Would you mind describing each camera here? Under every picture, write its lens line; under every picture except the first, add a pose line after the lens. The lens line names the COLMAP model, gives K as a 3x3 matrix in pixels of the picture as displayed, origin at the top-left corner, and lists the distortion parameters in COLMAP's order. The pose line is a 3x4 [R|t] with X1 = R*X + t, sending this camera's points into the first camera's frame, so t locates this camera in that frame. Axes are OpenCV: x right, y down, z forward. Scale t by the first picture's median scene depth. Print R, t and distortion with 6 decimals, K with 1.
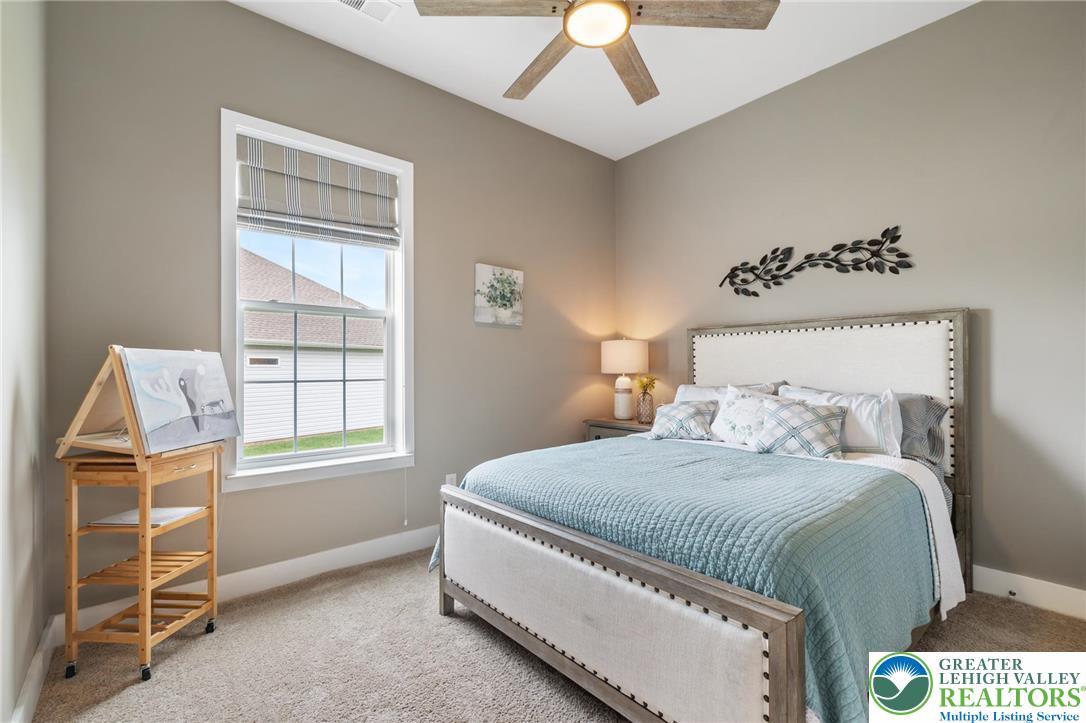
lens RADIAL K [[488.5, 0, 547.1], [0, 488.5, 376.0], [0, 0, 1]] dist [0.004325, -0.001538]
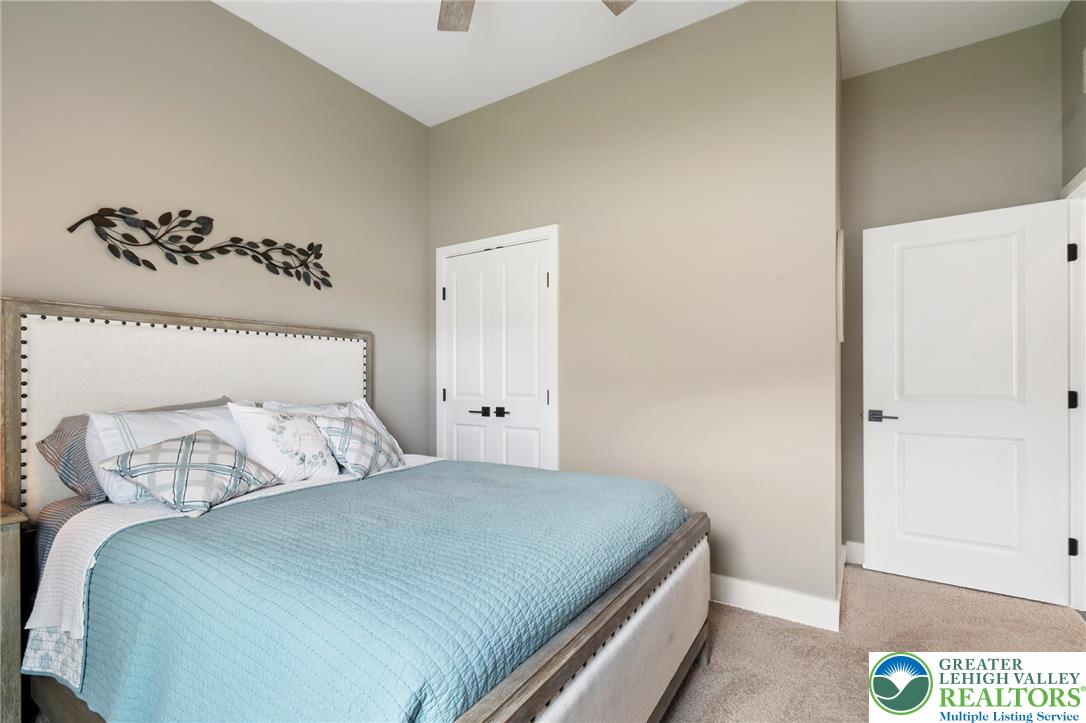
lens RADIAL K [[488.5, 0, 547.1], [0, 488.5, 376.0], [0, 0, 1]] dist [0.004325, -0.001538]
pose [[-0.295905, 0.004688, 0.955206, -0.378940], [0.013677, 0.999906, -0.000671, -0.014593], [-0.955119, 0.012865, -0.295942, 0.753736]]
